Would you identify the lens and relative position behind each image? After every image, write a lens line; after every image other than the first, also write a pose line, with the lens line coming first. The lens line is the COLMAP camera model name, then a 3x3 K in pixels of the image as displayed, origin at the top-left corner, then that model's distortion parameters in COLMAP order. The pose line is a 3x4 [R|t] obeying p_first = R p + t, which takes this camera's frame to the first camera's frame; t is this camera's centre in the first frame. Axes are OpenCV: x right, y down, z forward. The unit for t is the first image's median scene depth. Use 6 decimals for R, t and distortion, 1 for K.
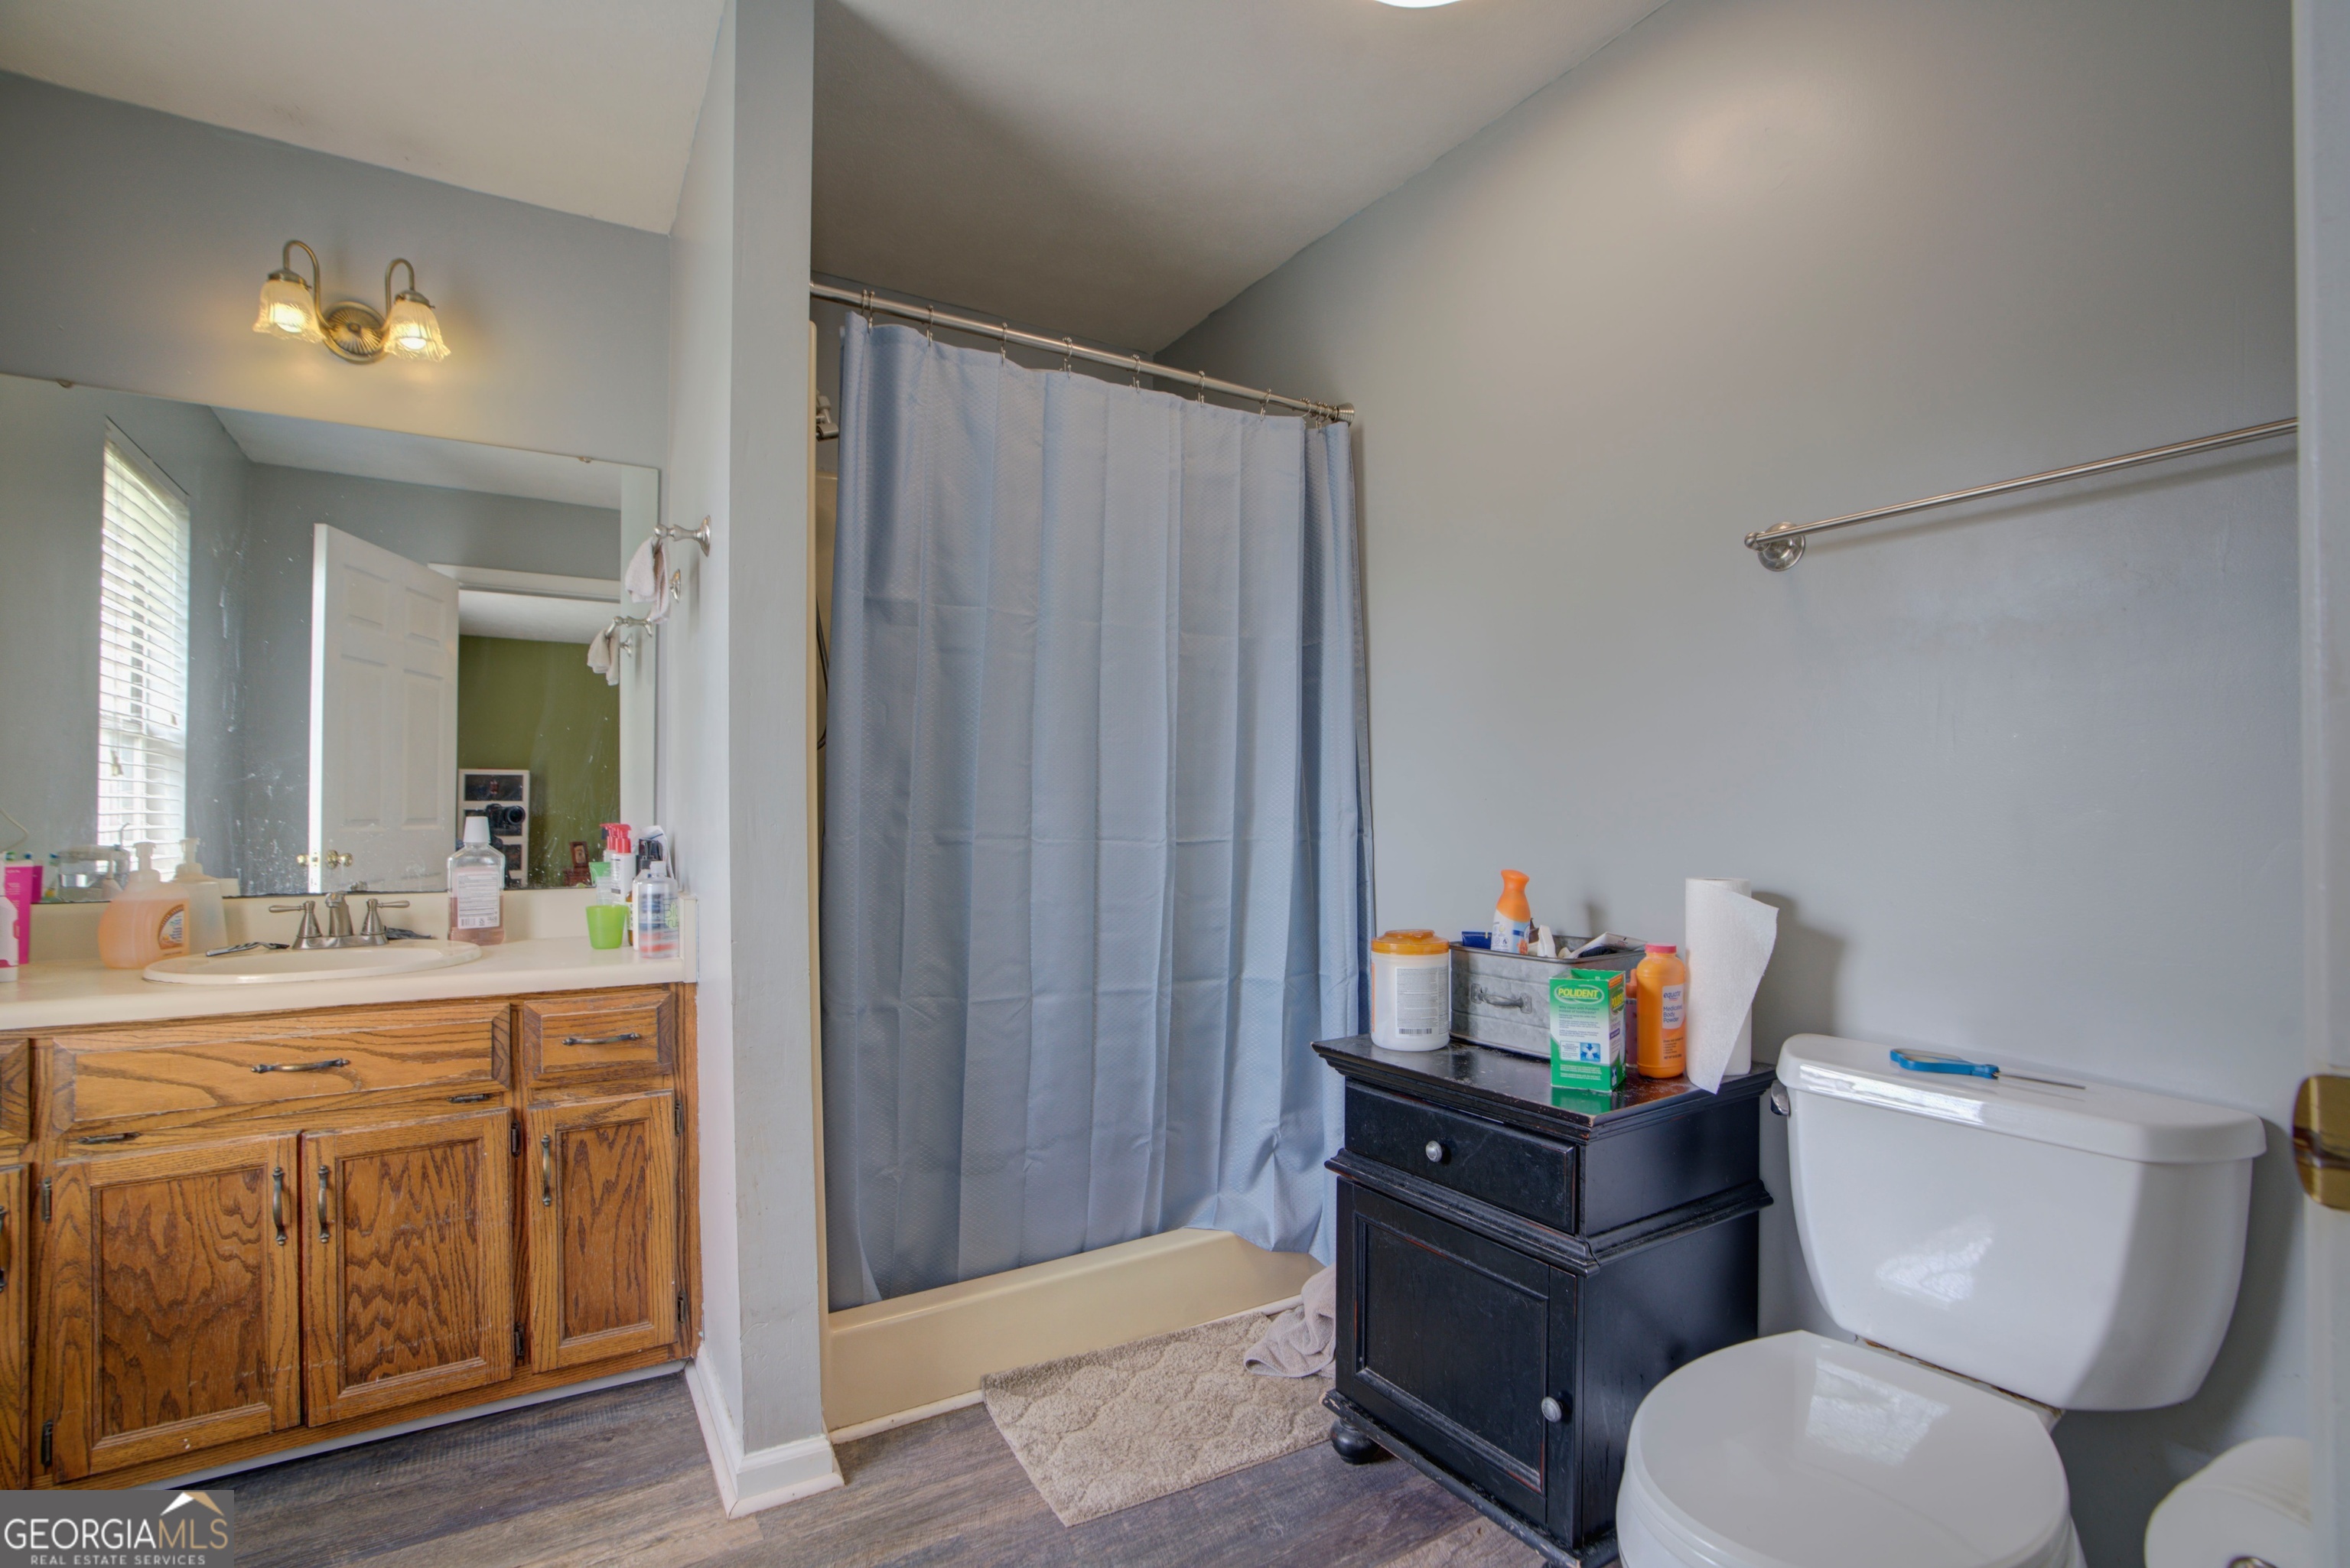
lens RADIAL K [[1087.0, 0, 1183.4], [0, 1087.0, 805.6], [0, 0, 1]] dist [-0.063029, 0.023186]
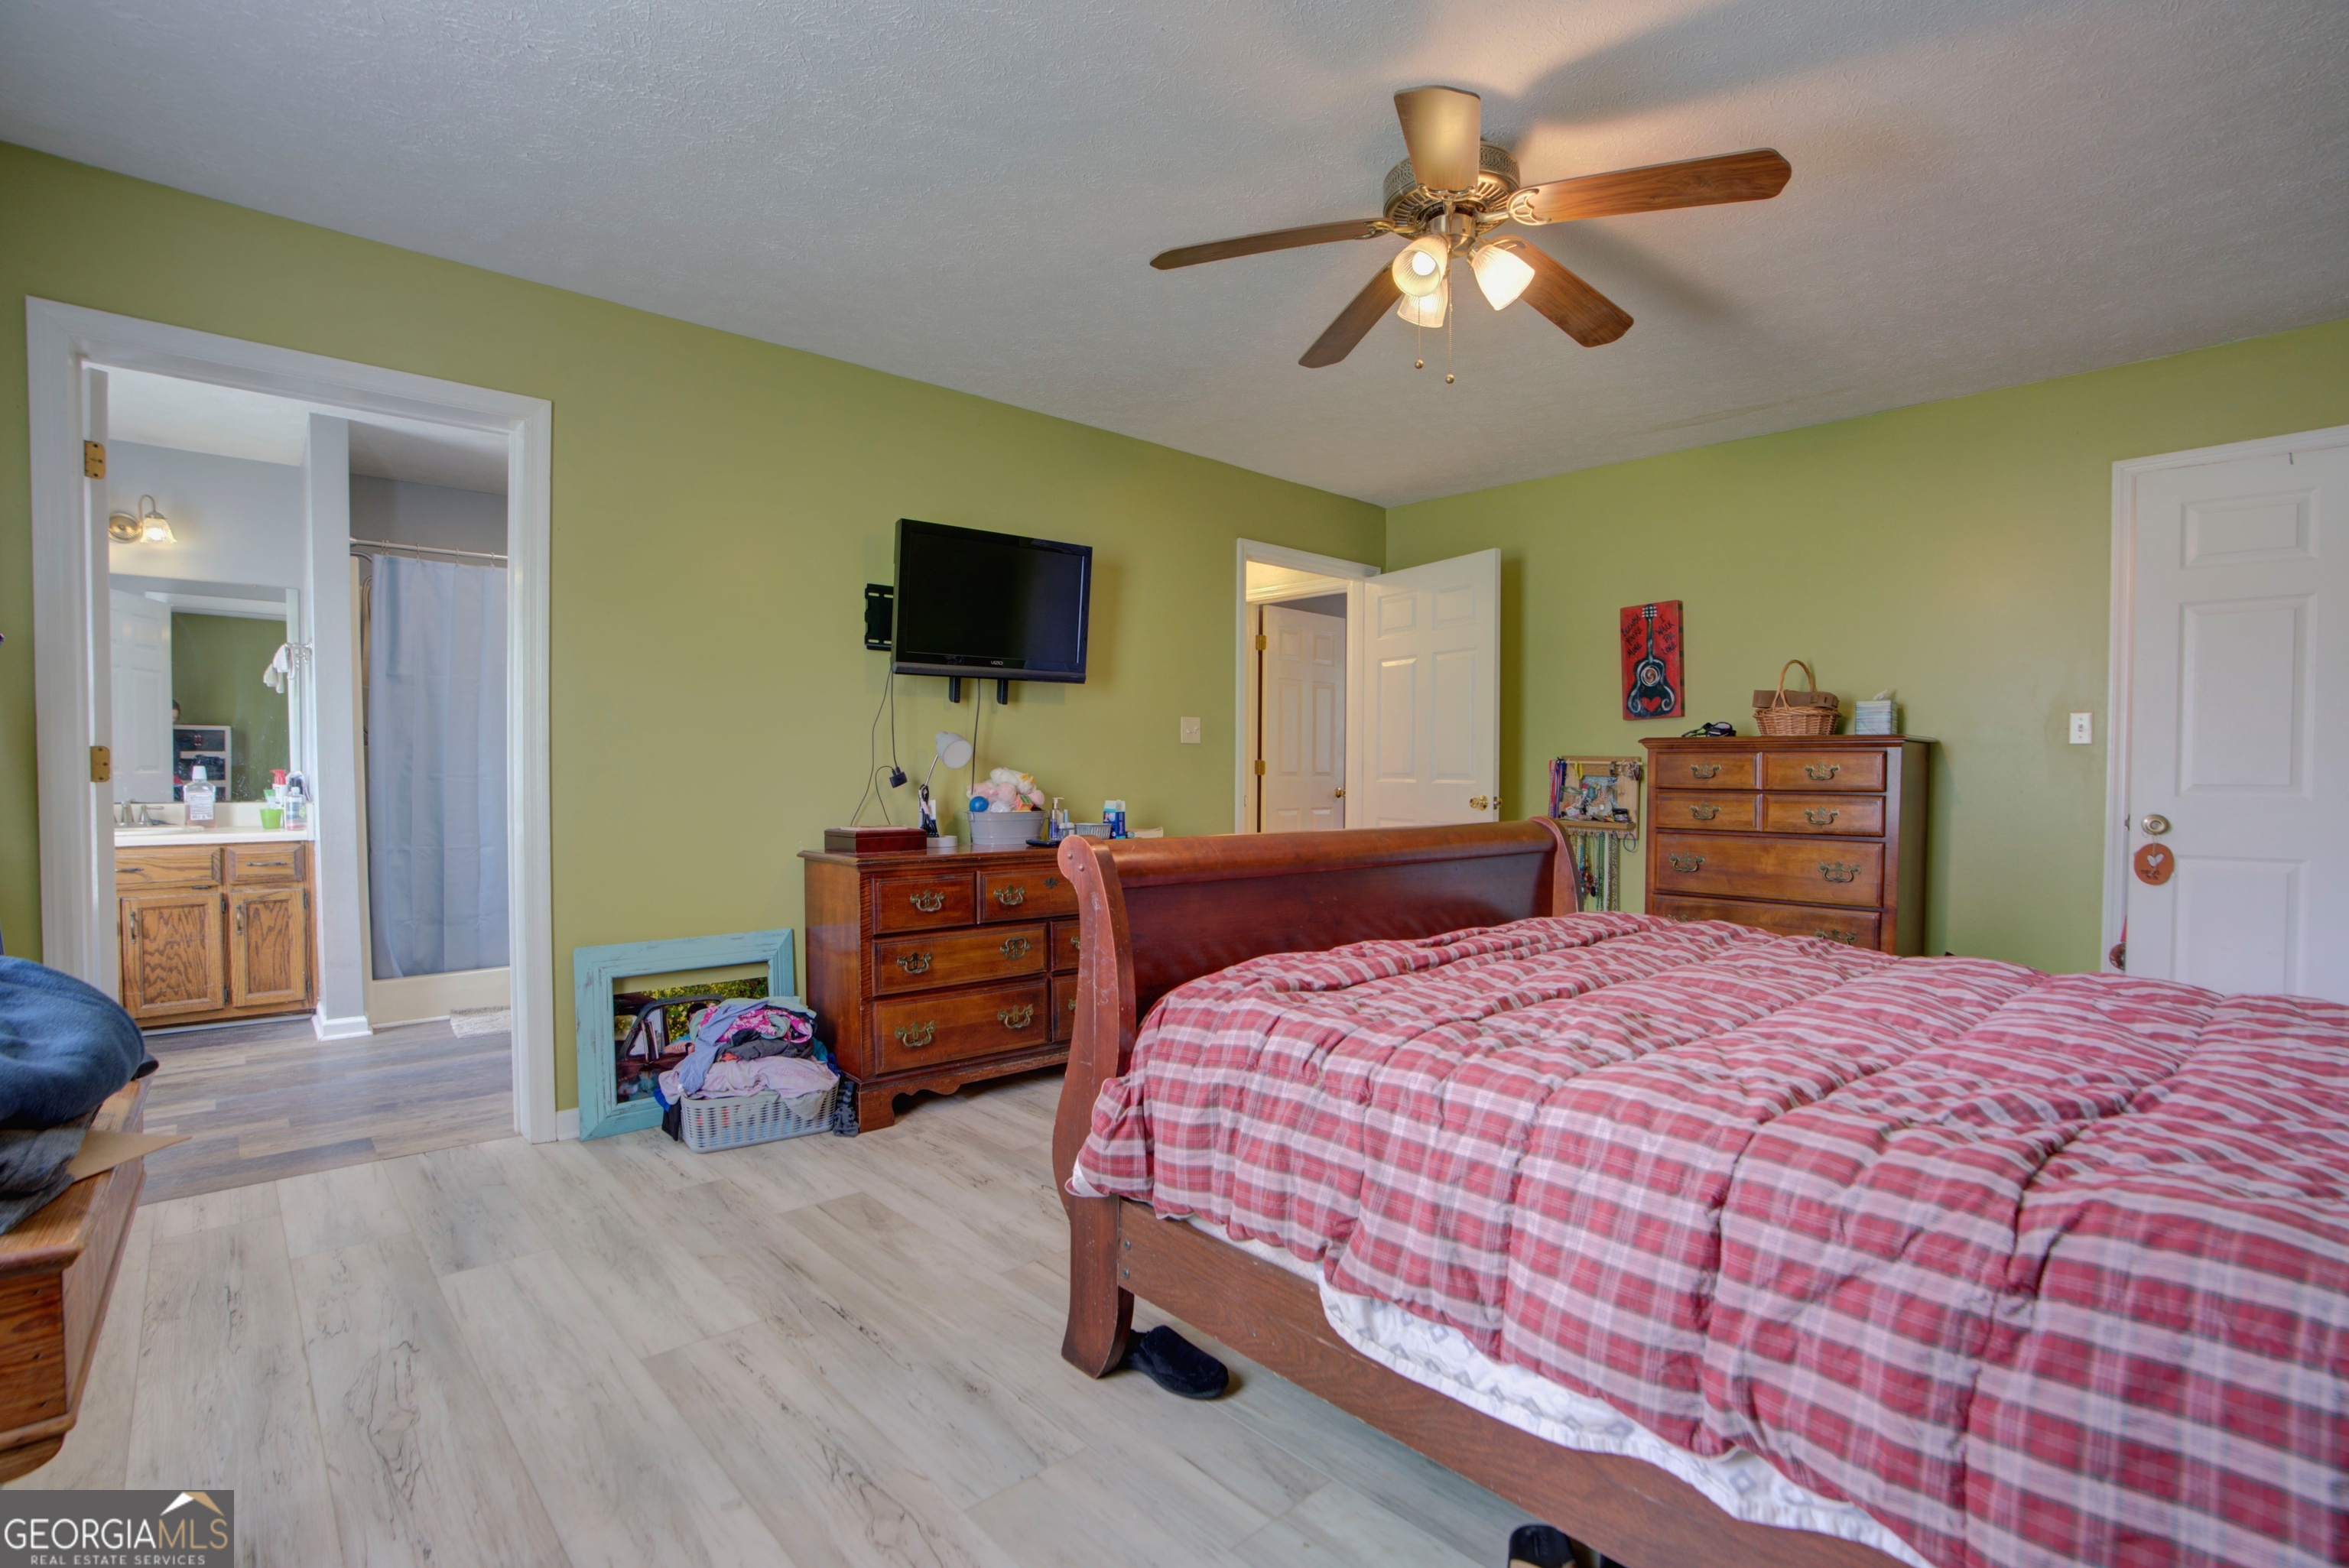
lens RADIAL K [[1086.5, 0, 1182.9], [0, 1086.5, 805.6], [0, 0, 1]] dist [-0.063029, 0.023186]
pose [[0.983283, 0.001116, 0.182081, 0.972201], [-0.008934, 0.999072, 0.042123, -0.018533], [-0.181865, -0.043045, 0.982381, -1.552099]]
